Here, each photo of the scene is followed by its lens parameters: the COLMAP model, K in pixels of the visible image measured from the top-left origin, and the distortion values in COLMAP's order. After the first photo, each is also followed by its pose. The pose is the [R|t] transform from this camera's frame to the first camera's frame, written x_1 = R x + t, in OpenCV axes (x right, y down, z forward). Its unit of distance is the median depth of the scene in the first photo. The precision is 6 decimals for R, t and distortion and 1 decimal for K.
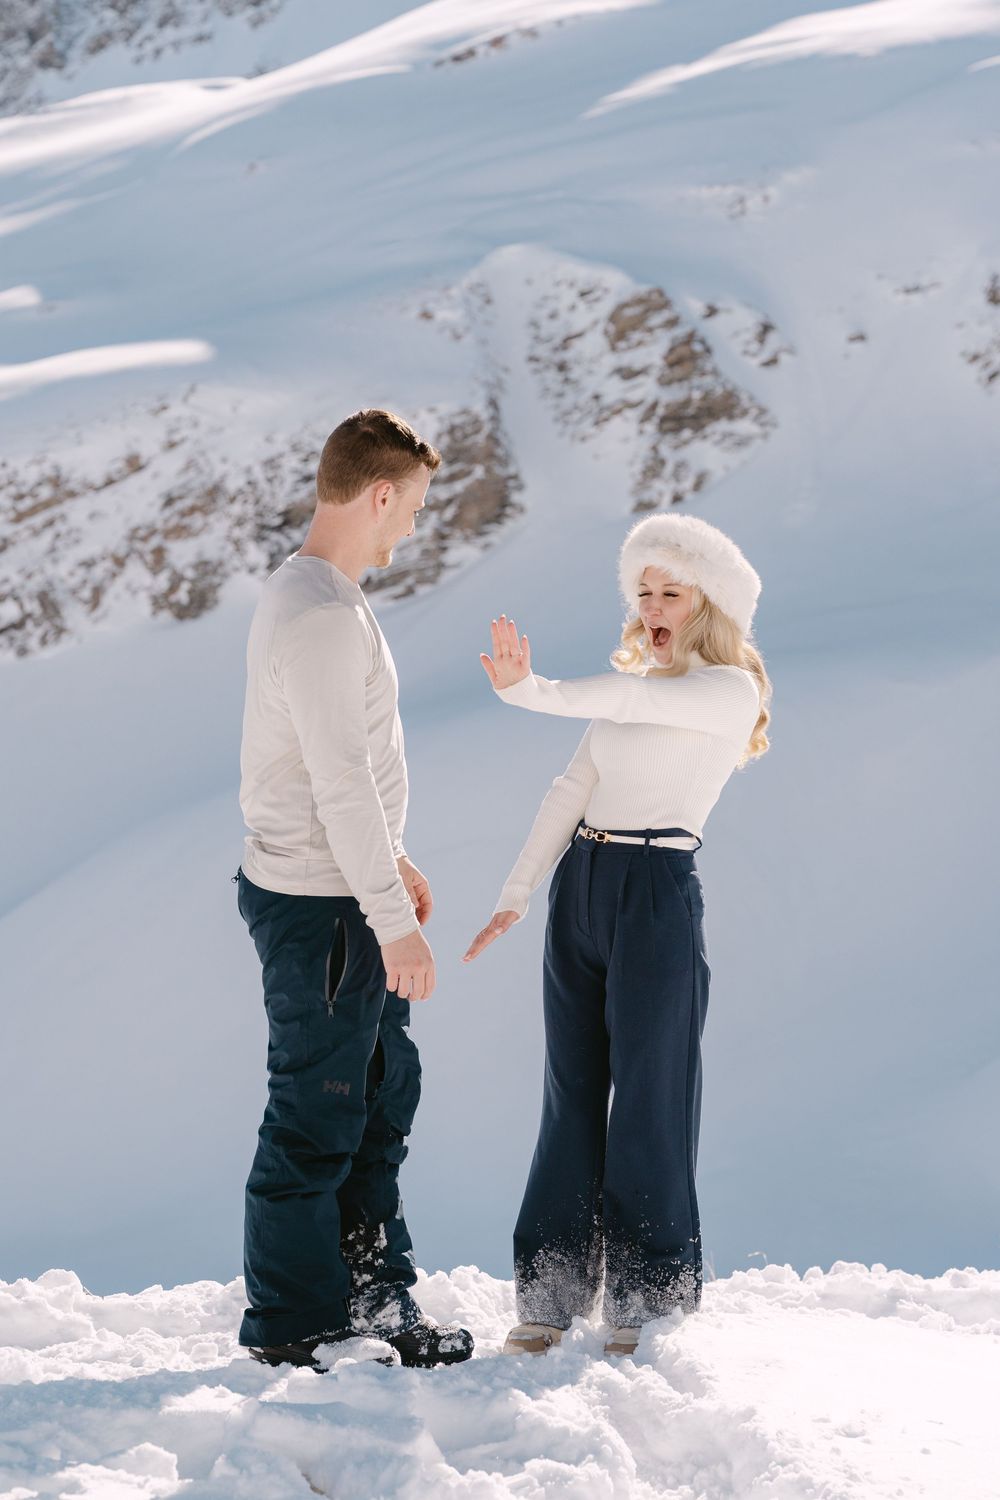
lens RADIAL K [[2926.2, 0, 508.5], [0, 2926.2, 735.8], [0, 0, 1]] dist [-0.035628, 0.000000]
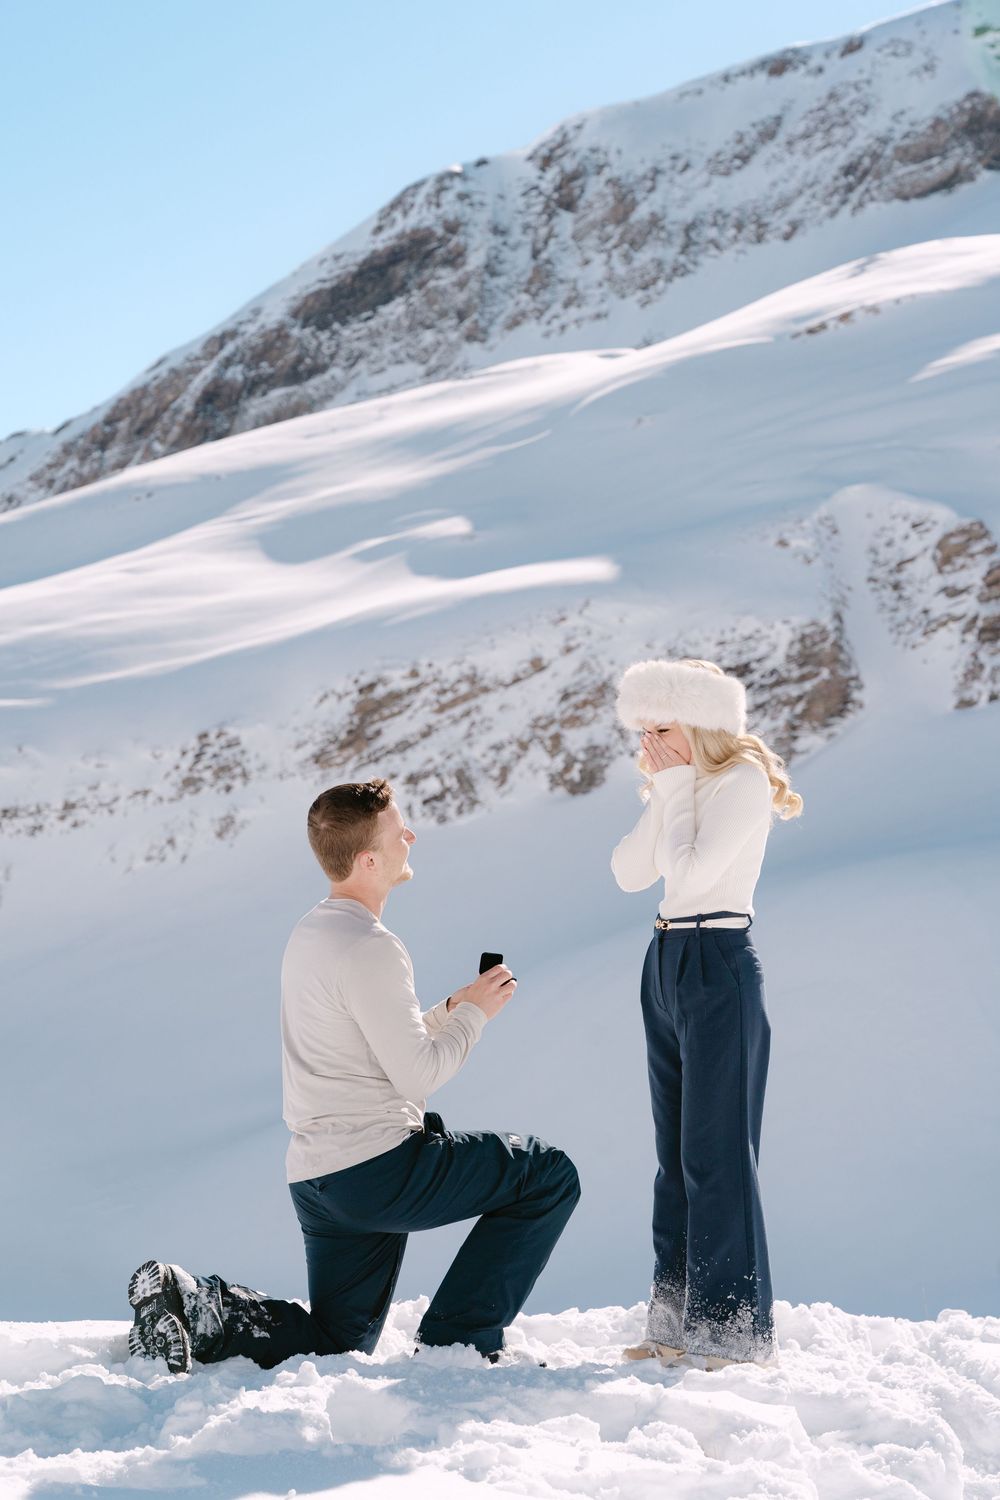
lens RADIAL K [[2926.2, 0, 395.8], [0, 2926.2, 809.8], [0, 0, 1]] dist [-0.035628, 0.000000]
pose [[0.991055, 0.012122, -0.132902, -0.032053], [-0.019709, 0.998241, -0.055923, 0.046368], [0.131990, 0.058042, 0.989550, -0.262664]]
